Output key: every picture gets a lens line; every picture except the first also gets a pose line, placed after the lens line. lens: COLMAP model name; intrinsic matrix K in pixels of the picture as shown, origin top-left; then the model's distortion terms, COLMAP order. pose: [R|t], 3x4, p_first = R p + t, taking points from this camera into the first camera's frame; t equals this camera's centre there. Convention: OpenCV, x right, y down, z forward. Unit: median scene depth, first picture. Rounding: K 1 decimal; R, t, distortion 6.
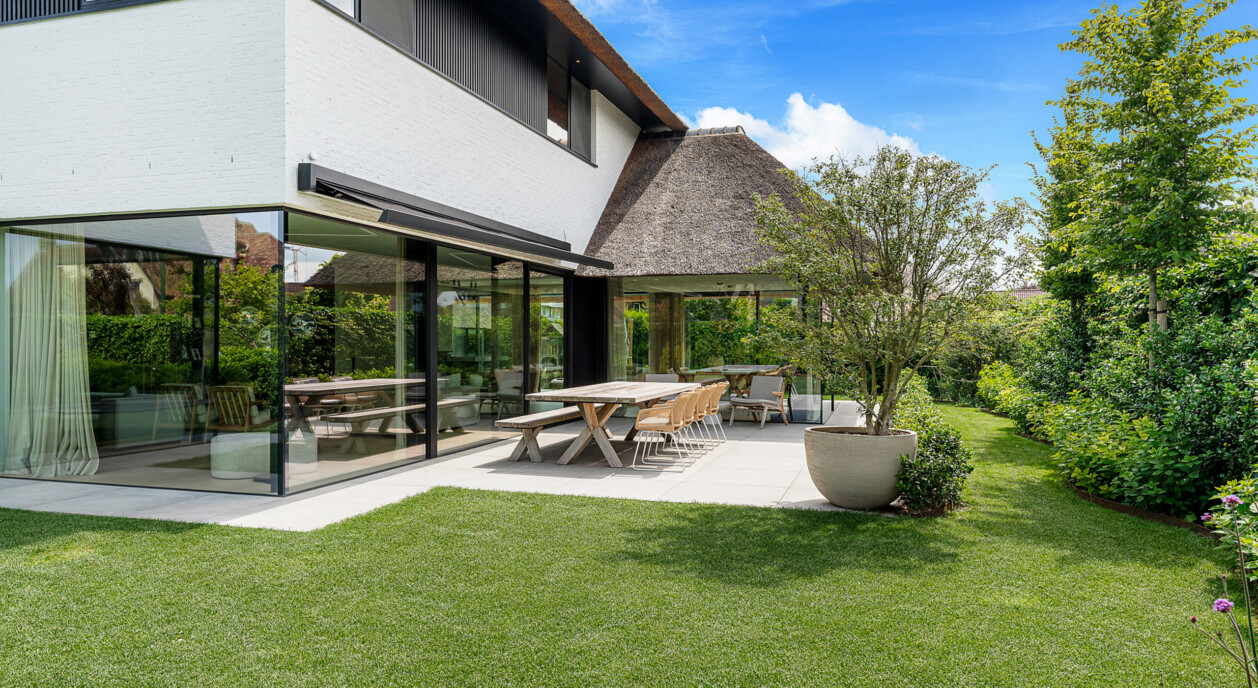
lens RADIAL K [[837.1, 0, 629.0], [0, 837.1, 344.0], [0, 0, 1]] dist [-0.001393, 0.000446]
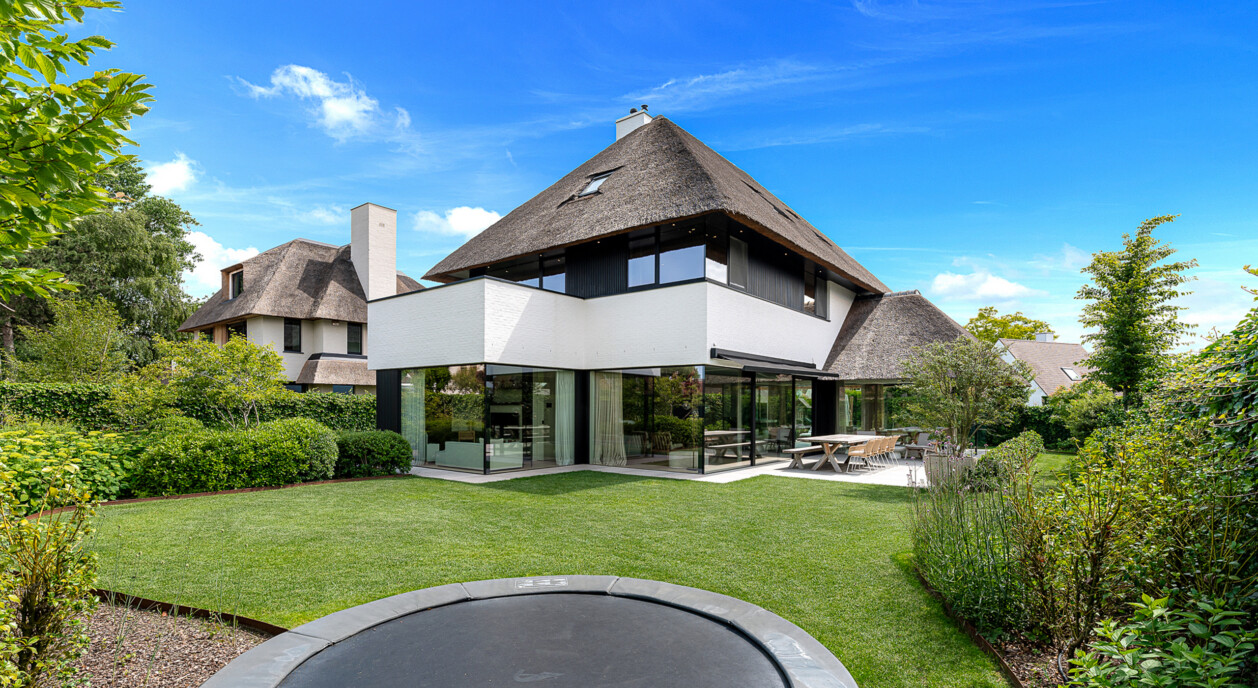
lens RADIAL K [[565.3, 0, 640.3], [0, 565.3, 410.8], [0, 0, 1]] dist [0.000571, 0.000063]
pose [[0.935792, 0.005509, -0.352509, 0.014556], [-0.004171, 0.999981, 0.004555, -0.016024], [0.352527, -0.002792, 0.935797, -0.445594]]
